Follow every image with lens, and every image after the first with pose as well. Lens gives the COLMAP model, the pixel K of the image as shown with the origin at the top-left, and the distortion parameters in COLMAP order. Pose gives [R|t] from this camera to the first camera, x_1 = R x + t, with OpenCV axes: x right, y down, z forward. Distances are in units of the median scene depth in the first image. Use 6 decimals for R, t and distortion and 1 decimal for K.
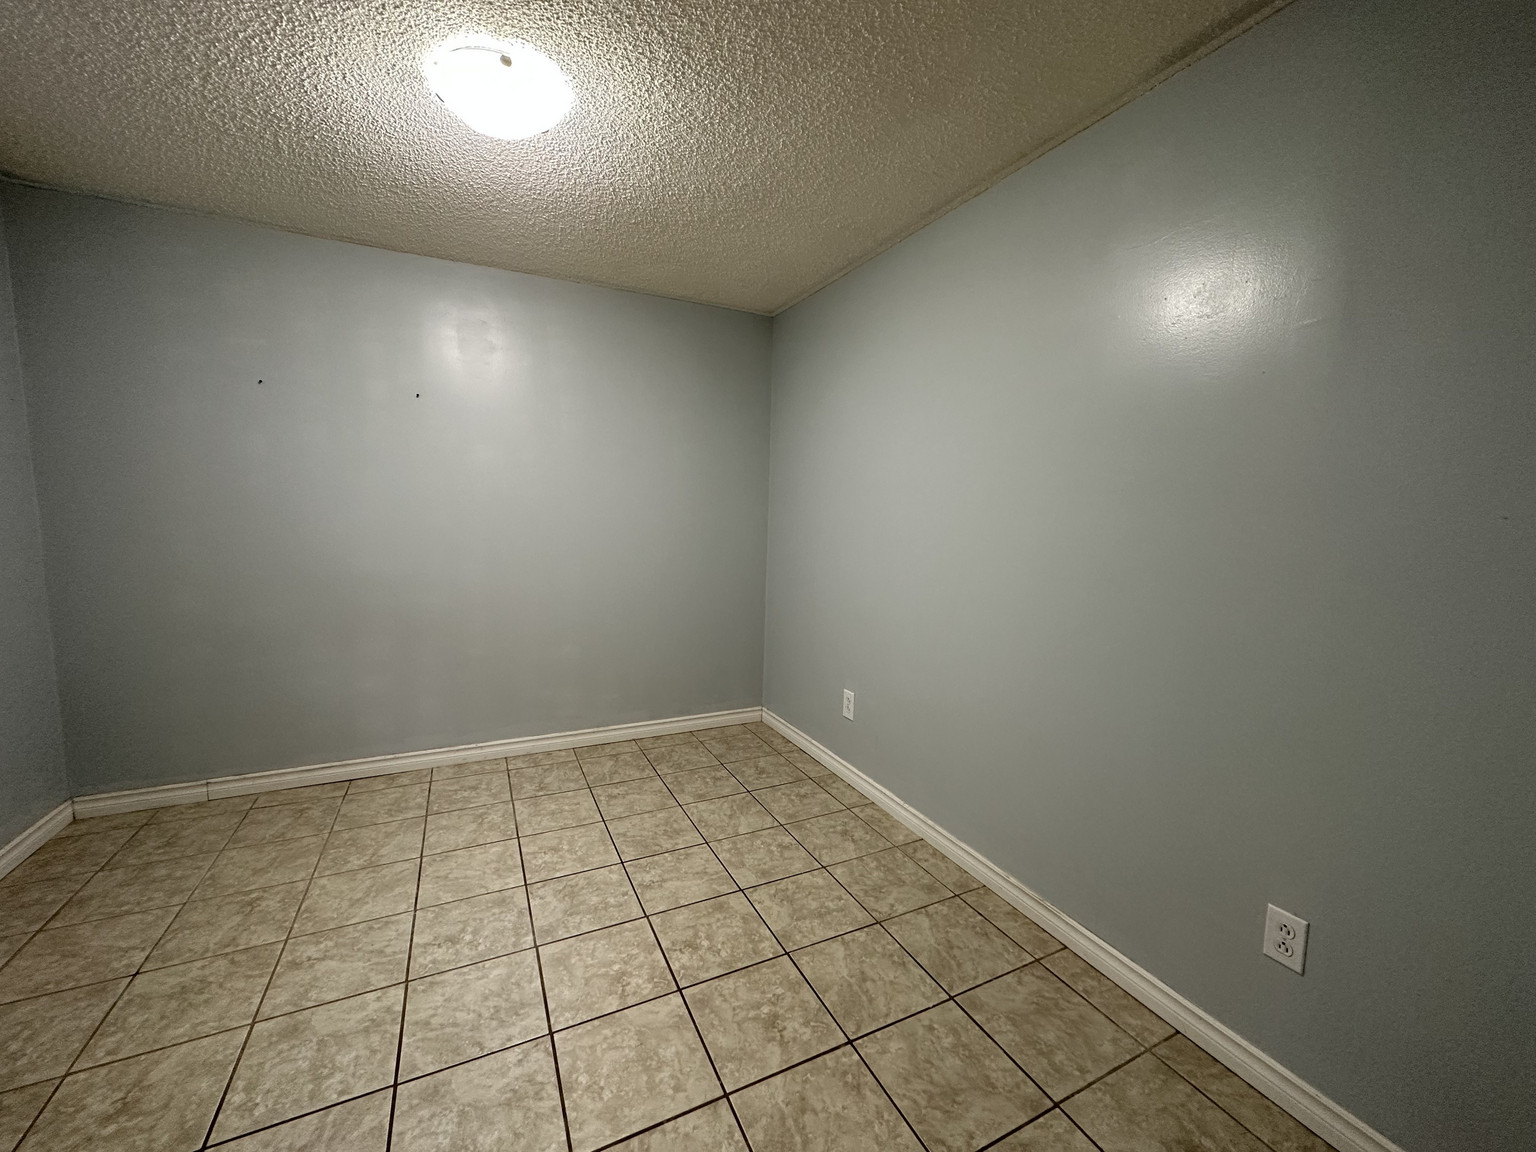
lens RADIAL K [[612.5, 0, 749.3], [0, 612.5, 612.6], [0, 0, 1]] dist [-0.001792, -0.000261]
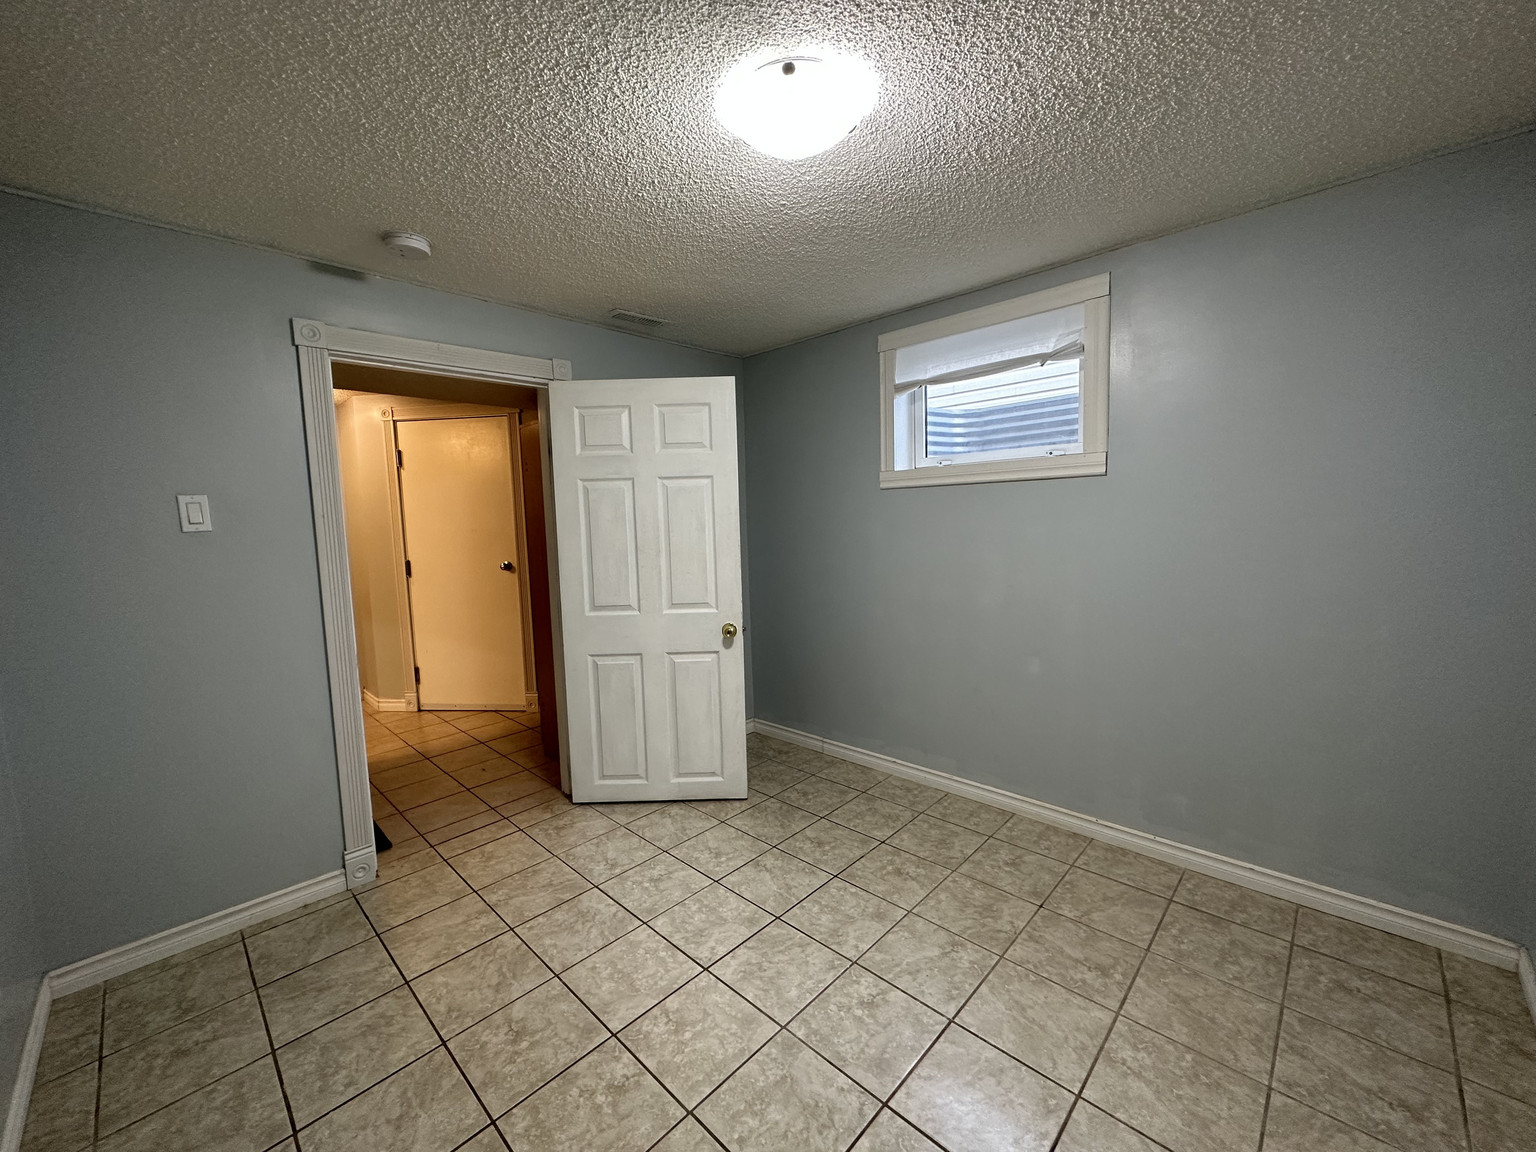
lens RADIAL K [[612.5, 0, 761.2], [0, 612.5, 583.2], [0, 0, 1]] dist [-0.001792, -0.000261]
pose [[-0.934246, 0.043467, -0.353971, -0.014676], [-0.052419, 0.965028, 0.256854, -0.368398], [0.352756, 0.258519, -0.899295, 1.741154]]
